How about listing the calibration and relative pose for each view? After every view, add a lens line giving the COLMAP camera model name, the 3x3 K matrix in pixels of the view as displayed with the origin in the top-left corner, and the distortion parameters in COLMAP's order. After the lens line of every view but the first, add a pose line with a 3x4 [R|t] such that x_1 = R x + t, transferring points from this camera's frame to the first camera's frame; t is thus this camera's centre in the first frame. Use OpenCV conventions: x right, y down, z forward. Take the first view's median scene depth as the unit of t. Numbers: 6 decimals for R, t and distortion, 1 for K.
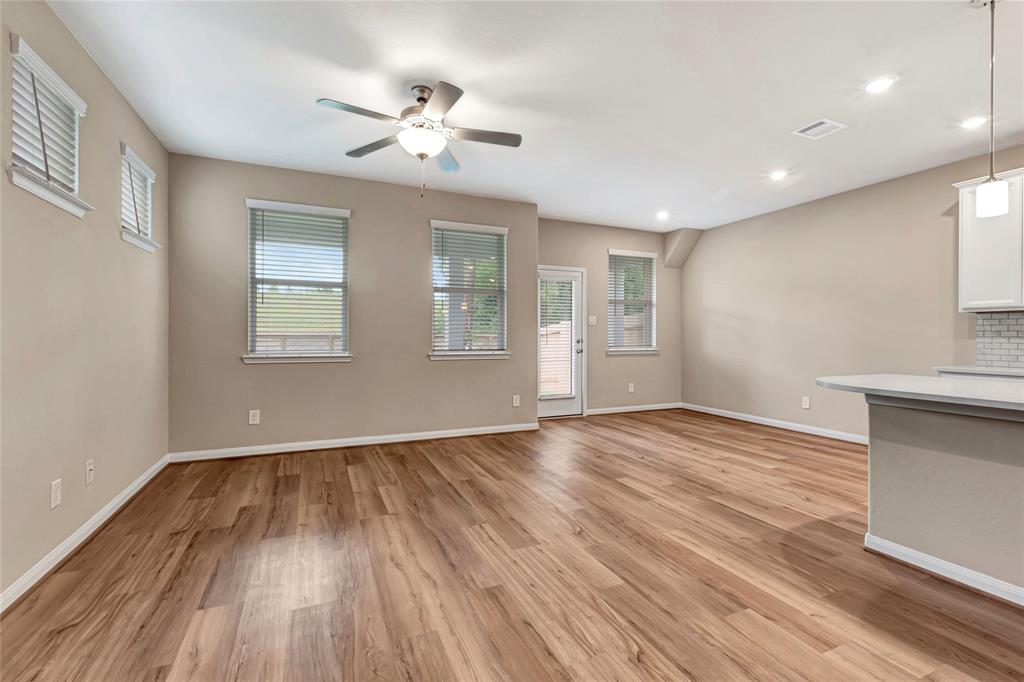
lens RADIAL K [[445.0, 0, 513.1], [0, 445.0, 334.7], [0, 0, 1]] dist [0.003269, 0.000192]
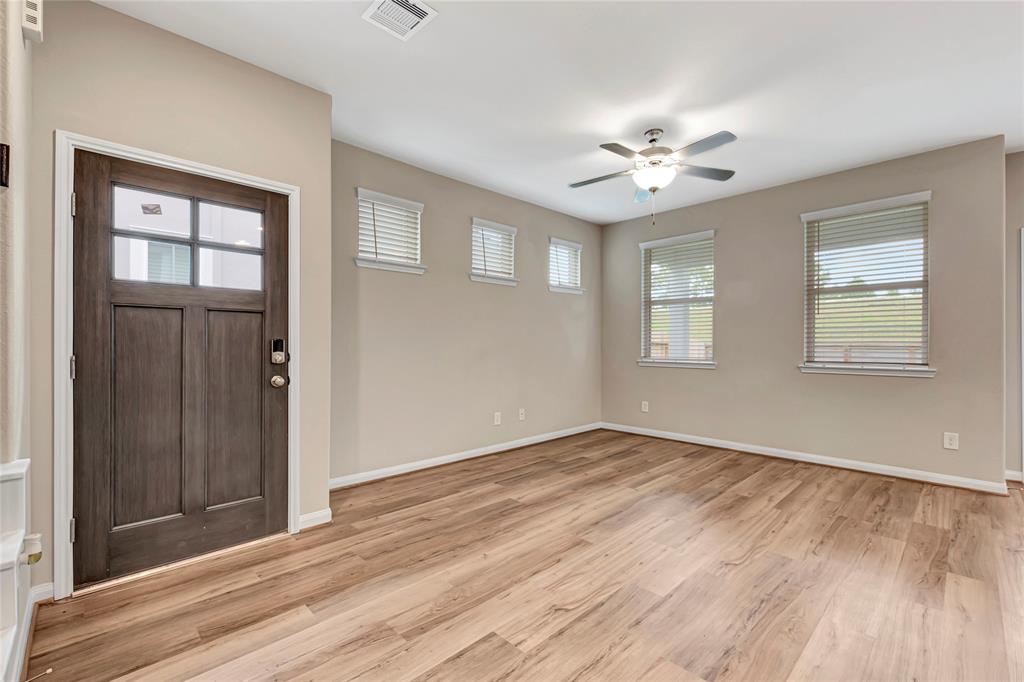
lens RADIAL K [[443.8, 0, 512.7], [0, 443.8, 343.2], [0, 0, 1]] dist [0.002257, -0.000558]
pose [[0.344466, -0.005313, -0.938784, 0.582271], [0.000054, 0.999984, -0.005640, 0.005177], [0.938799, 0.001892, 0.344461, 0.198162]]
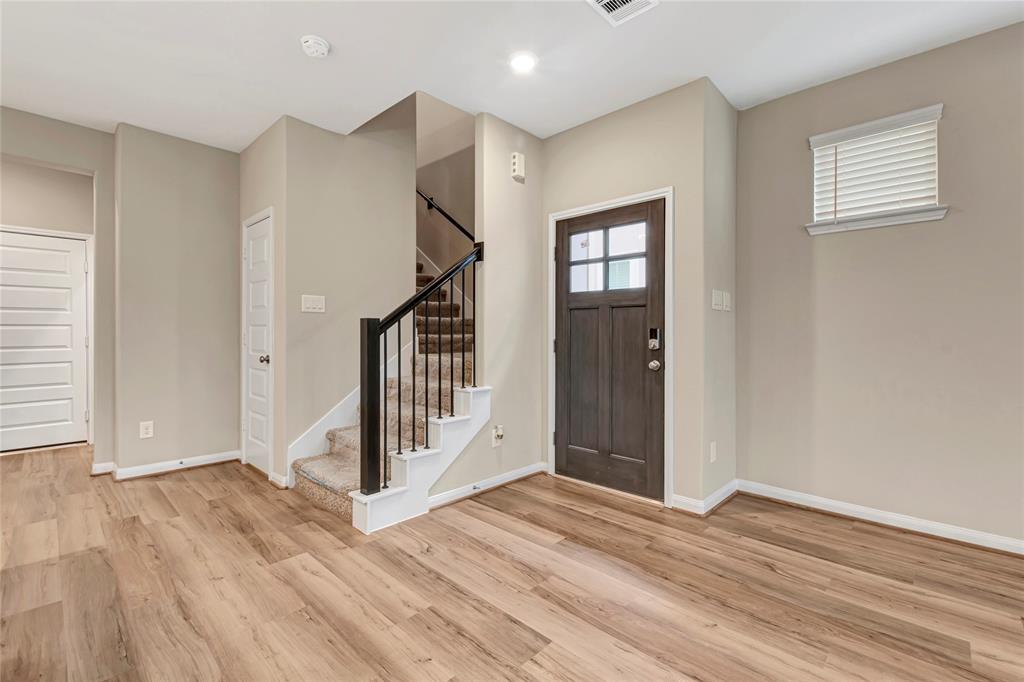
lens RADIAL K [[448.0, 0, 513.7], [0, 448.0, 330.4], [0, 0, 1]] dist [0.002929, -0.000659]
pose [[-0.924494, -0.006310, -0.381145, 0.337147], [-0.004328, 0.999972, -0.006056, 0.004637], [0.381172, -0.003949, -0.924496, 0.736759]]
